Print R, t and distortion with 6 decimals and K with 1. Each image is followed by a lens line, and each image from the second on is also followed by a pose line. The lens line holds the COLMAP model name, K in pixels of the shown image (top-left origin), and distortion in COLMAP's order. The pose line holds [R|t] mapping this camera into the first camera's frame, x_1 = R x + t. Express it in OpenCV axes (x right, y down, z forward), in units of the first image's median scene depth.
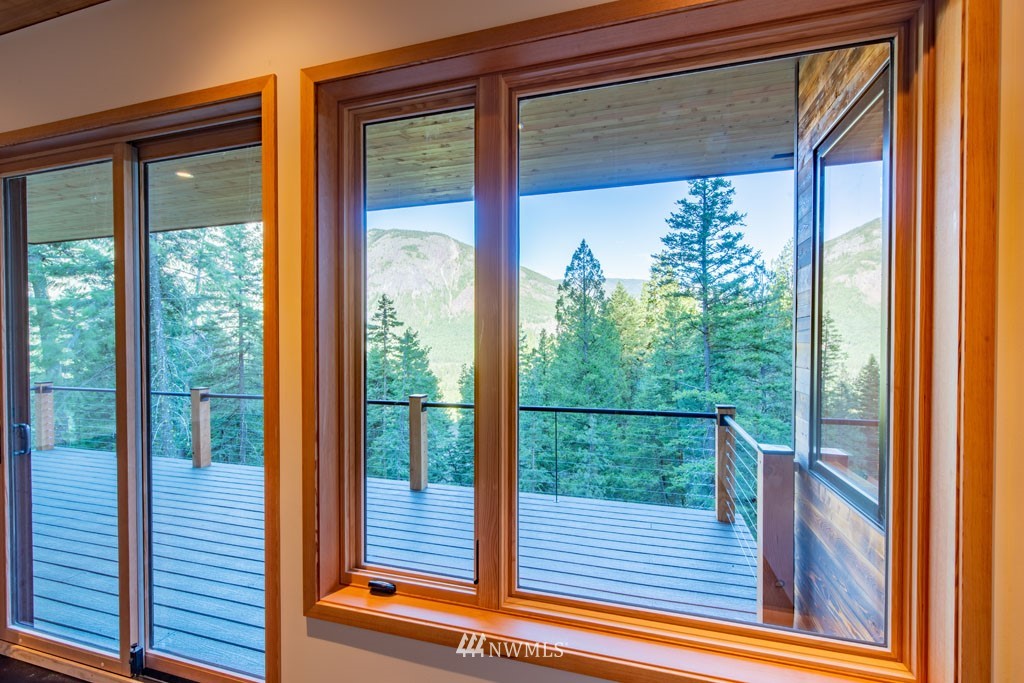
lens RADIAL K [[445.0, 0, 515.1], [0, 445.0, 350.4], [0, 0, 1]] dist [-0.000322, 0.000277]
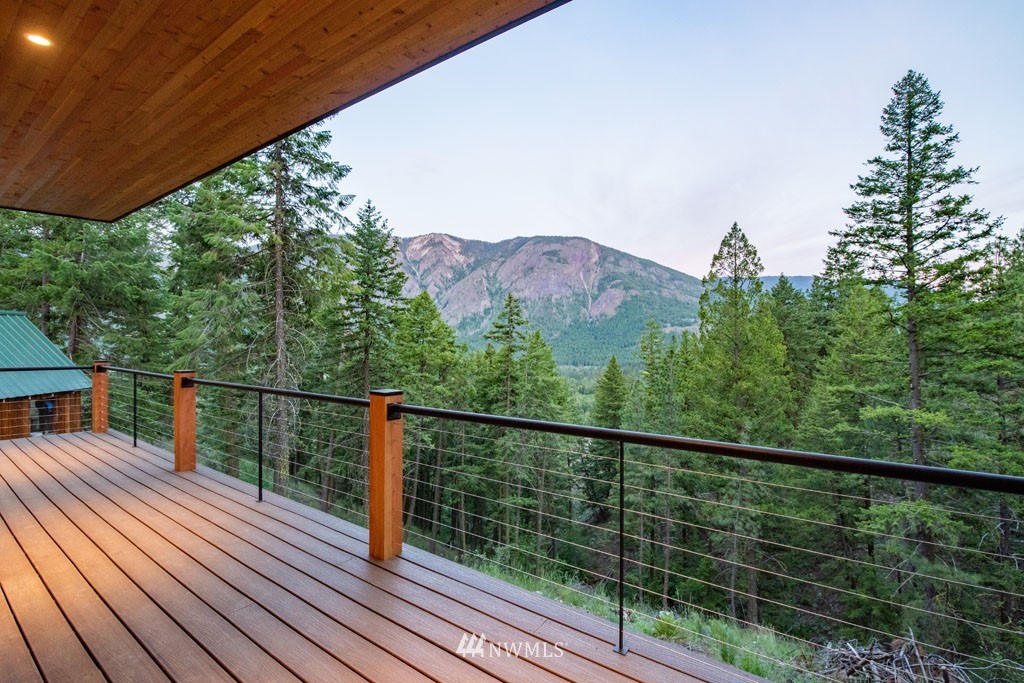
lens RADIAL K [[444.3, 0, 512.1], [0, 444.3, 345.3], [0, 0, 1]] dist [-0.000956, -0.011880]
pose [[0.950273, 0.013171, -0.311139, 0.020791], [-0.019077, 0.999691, -0.015943, 0.008778], [0.310833, 0.021086, 0.950231, 0.089598]]
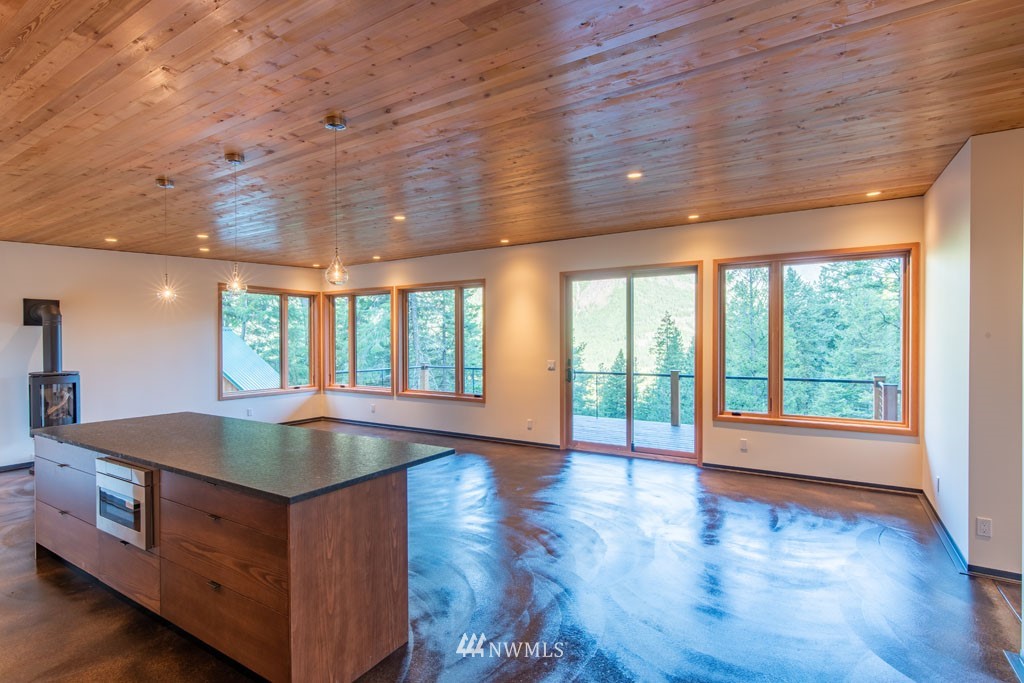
lens RADIAL K [[502.8, 0, 512.0], [0, 502.8, 341.5], [0, 0, 1]] dist [0.001111, 0.000090]
pose [[0.962932, -0.000049, -0.269746, -0.051276], [-0.003782, 0.999899, -0.013681, 0.003062], [0.269719, 0.014194, 0.962834, -0.173869]]
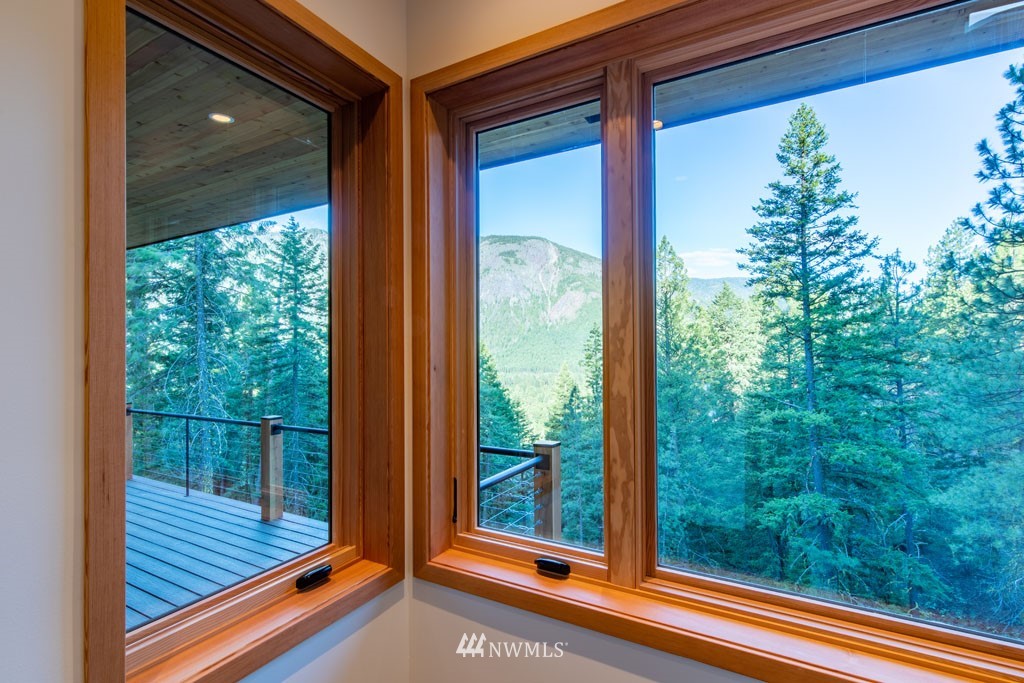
lens RADIAL K [[475.3, 0, 517.7], [0, 475.3, 346.9], [0, 0, 1]] dist [0.004806, 0.000168]
pose [[0.977570, -0.005810, -0.210530, 0.088026], [0.000127, 0.999635, -0.027000, -0.002839], [0.210611, 0.026367, 0.977214, 0.024196]]
